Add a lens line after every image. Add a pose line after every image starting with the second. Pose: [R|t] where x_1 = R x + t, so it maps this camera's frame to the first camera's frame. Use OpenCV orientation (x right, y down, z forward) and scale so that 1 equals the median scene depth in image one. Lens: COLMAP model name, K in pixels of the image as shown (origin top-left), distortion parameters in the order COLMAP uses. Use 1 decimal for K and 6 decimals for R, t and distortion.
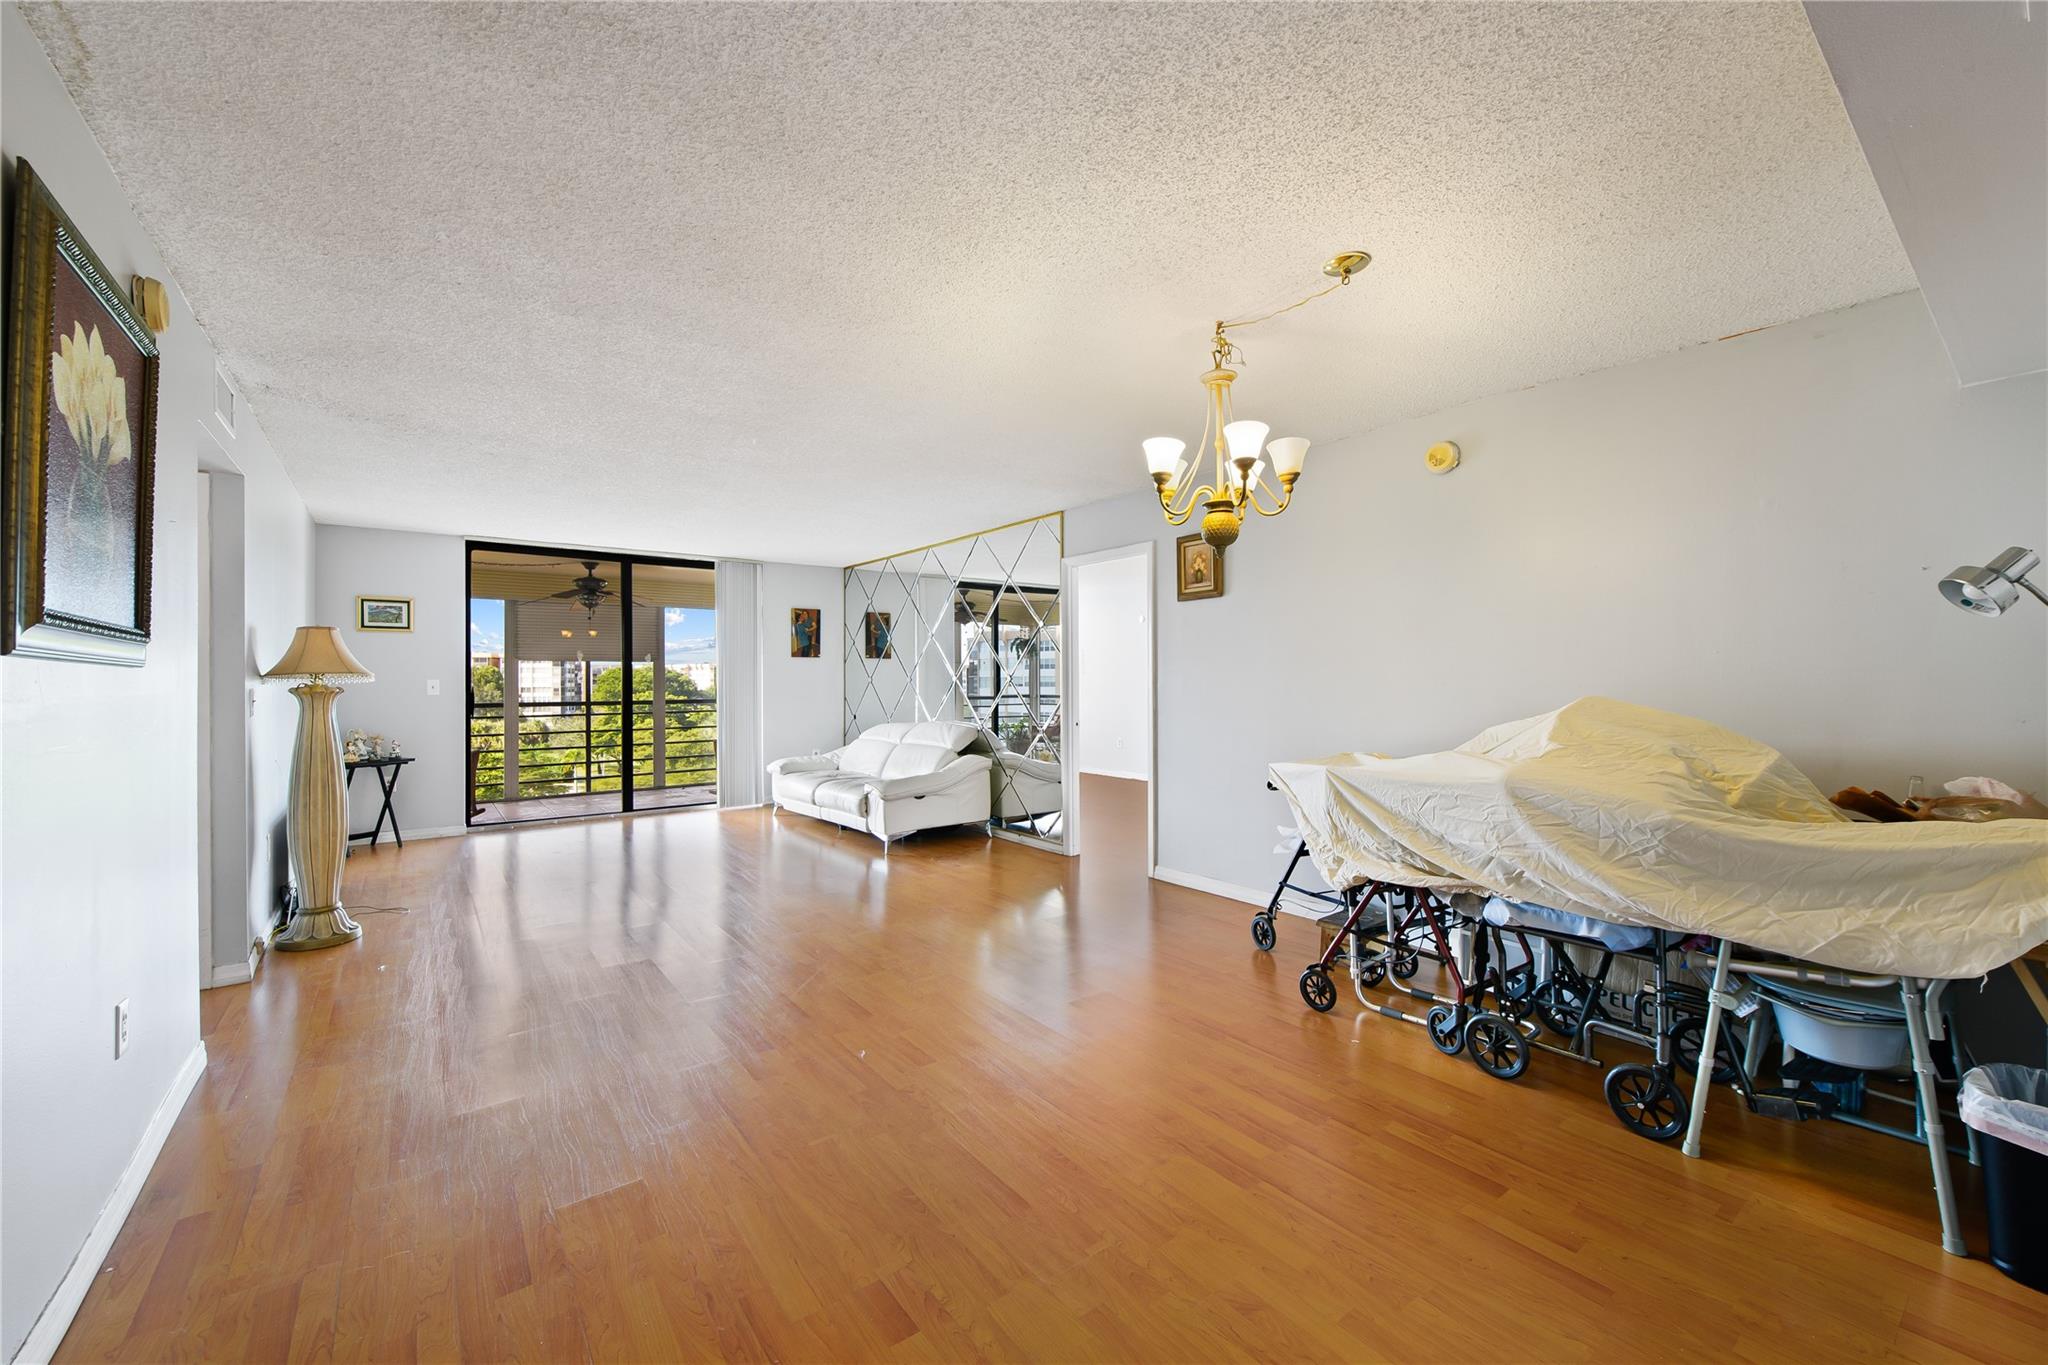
lens RADIAL K [[820.1, 0, 1036.4], [0, 820.1, 679.7], [0, 0, 1]] dist [0.000722, -0.003596]
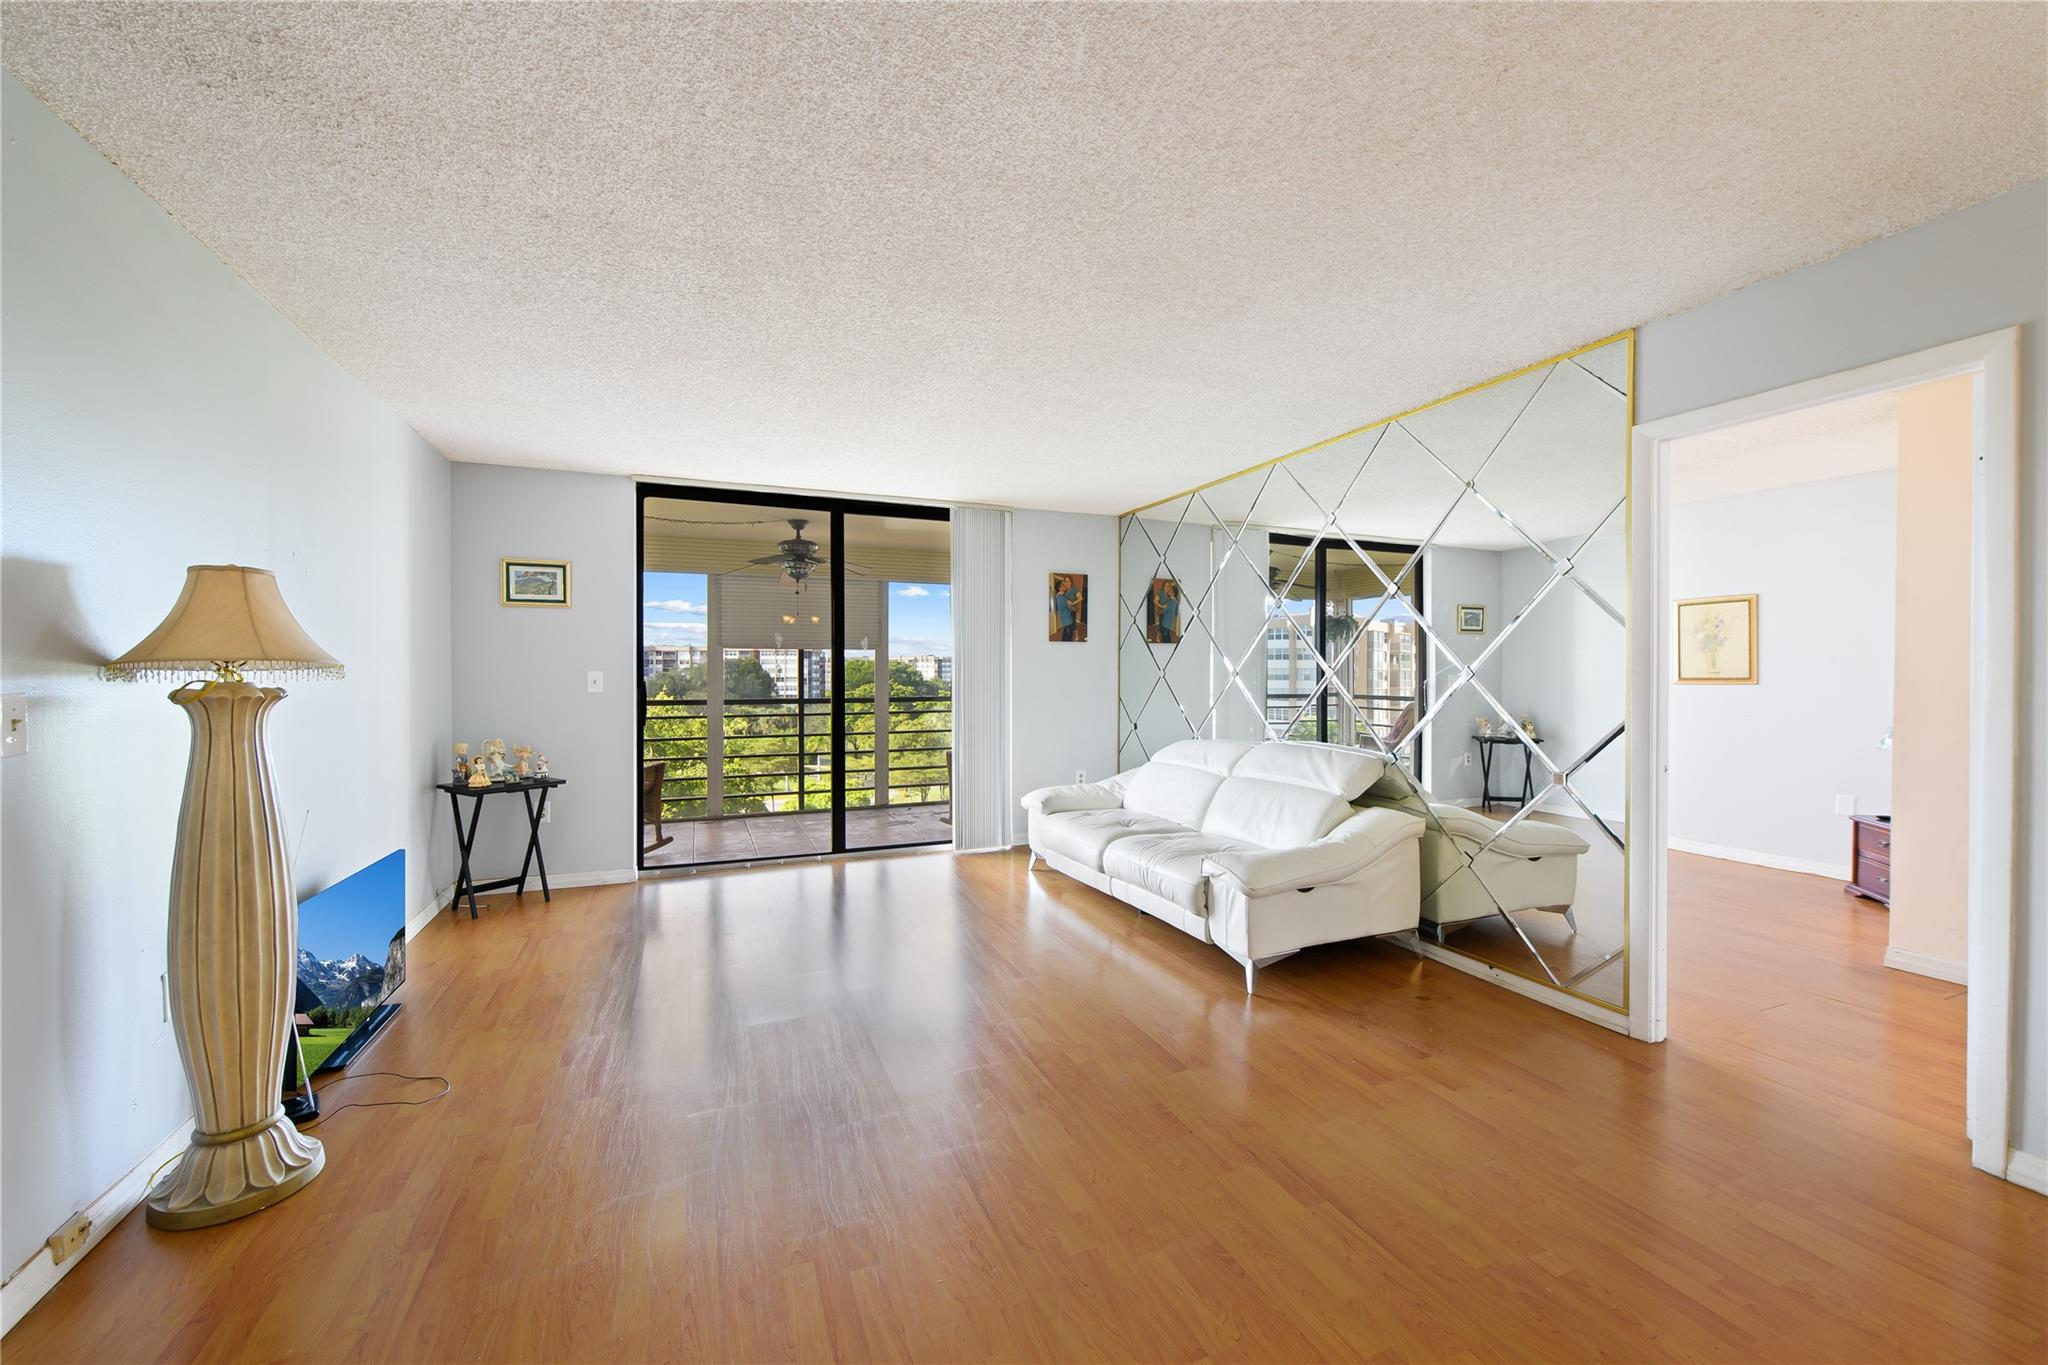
lens RADIAL K [[814.5, 0, 1029.6], [0, 814.5, 679.3], [0, 0, 1]] dist [0.002594, -0.003400]
pose [[0.965909, 0.005816, -0.258816, -0.159526], [-0.003314, 0.999943, 0.010101, -0.001771], [0.258860, -0.008898, 0.965874, 0.375031]]
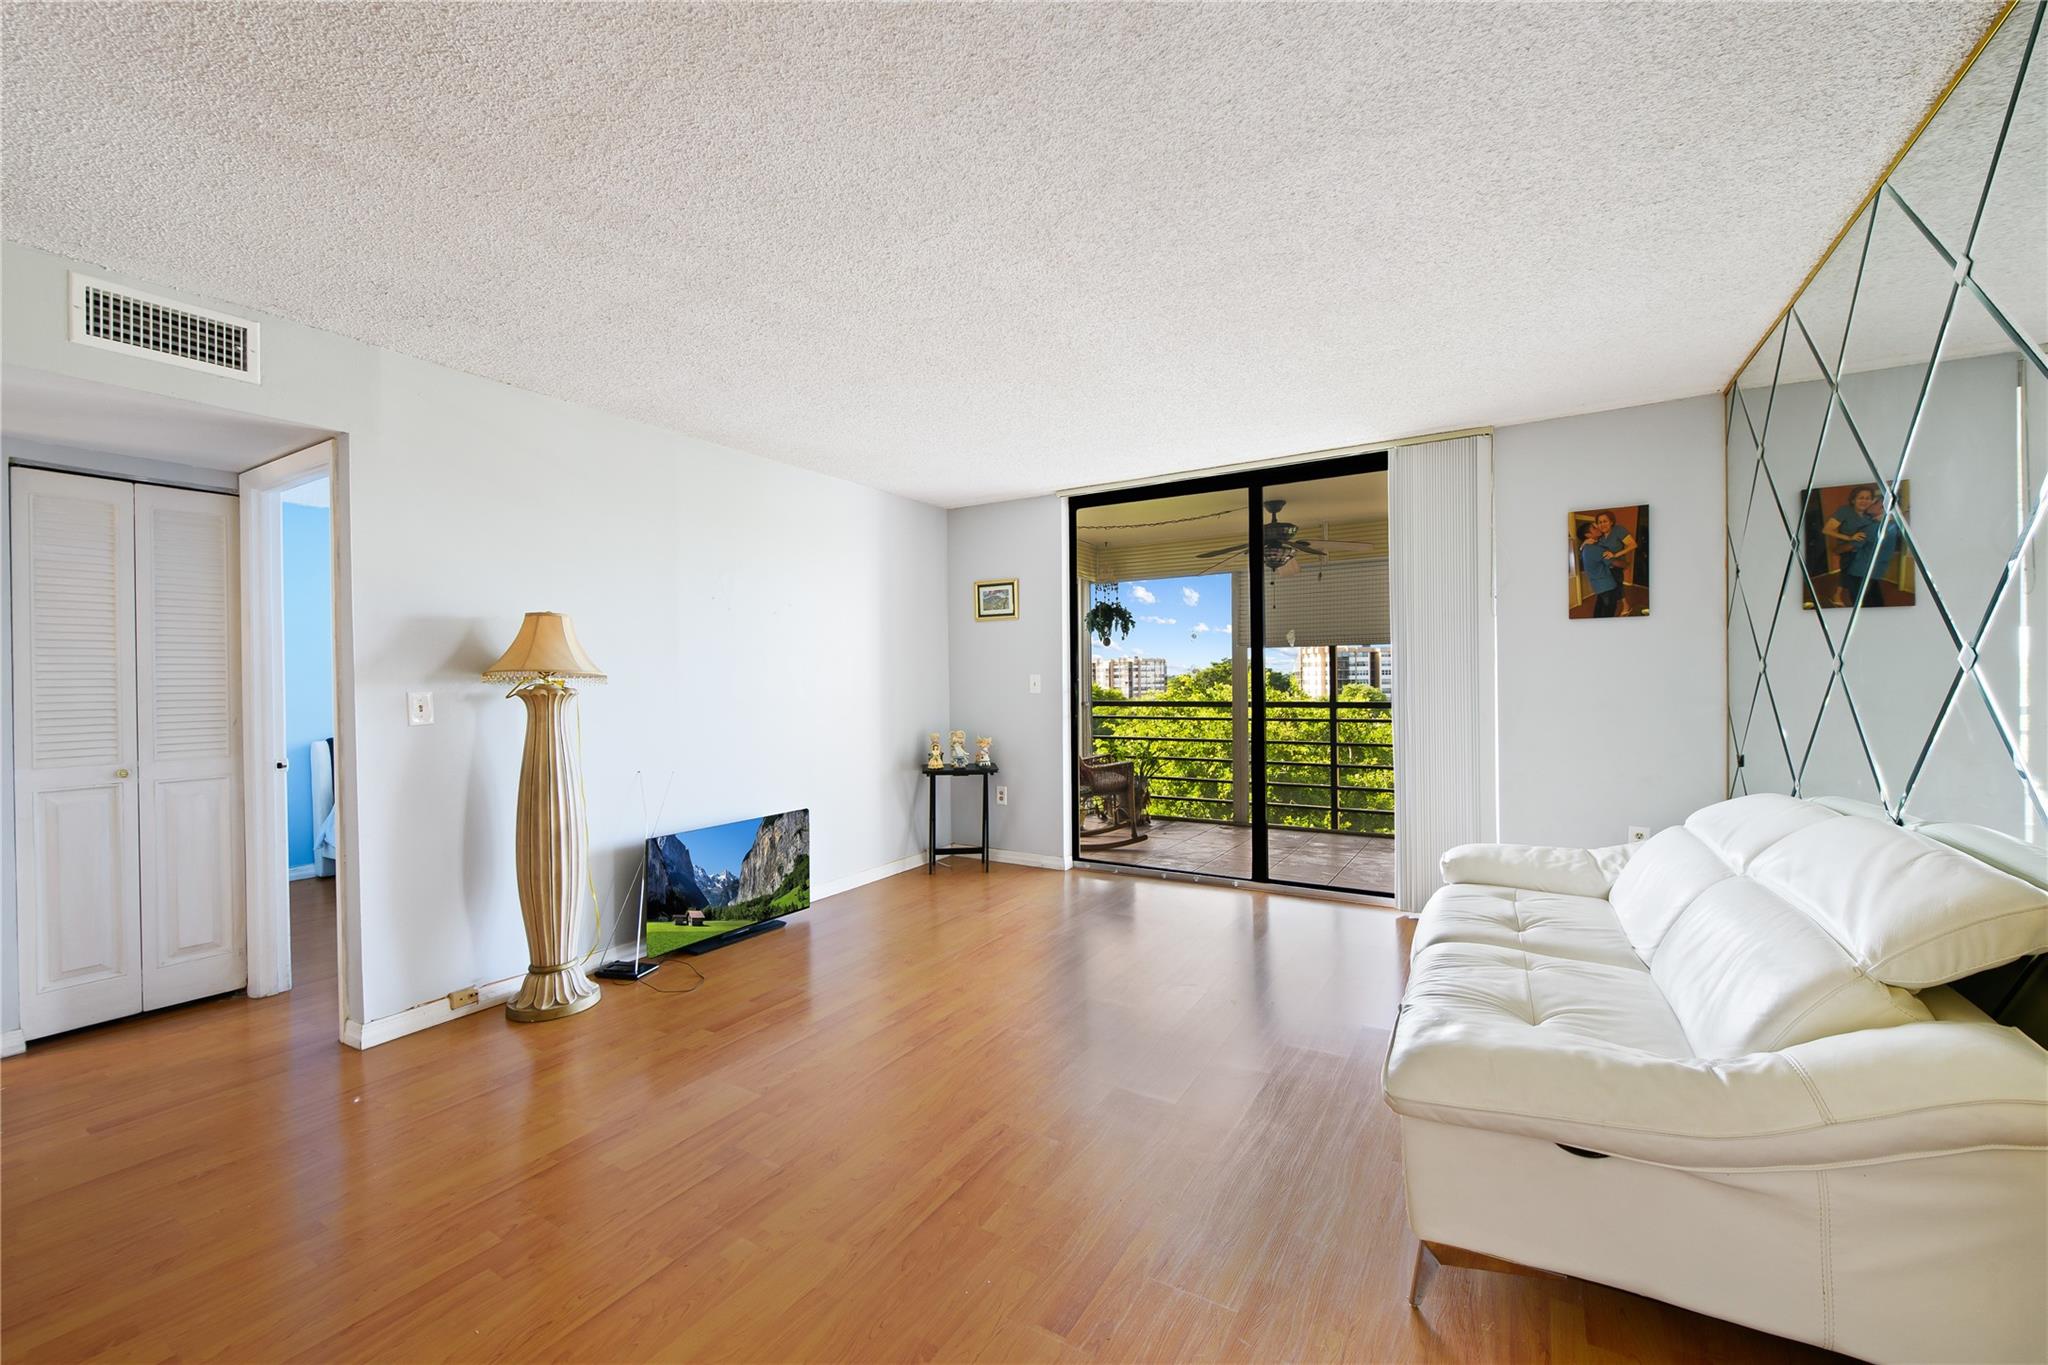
lens RADIAL K [[807.1, 0, 1029.0], [0, 807.1, 680.4], [0, 0, 1]] dist [0.001505, -0.004034]
pose [[0.363556, 0.000908, -0.931572, 0.017498], [0.011550, 0.999918, 0.005482, 0.001232], [0.931501, -0.012753, 0.363516, 0.671711]]
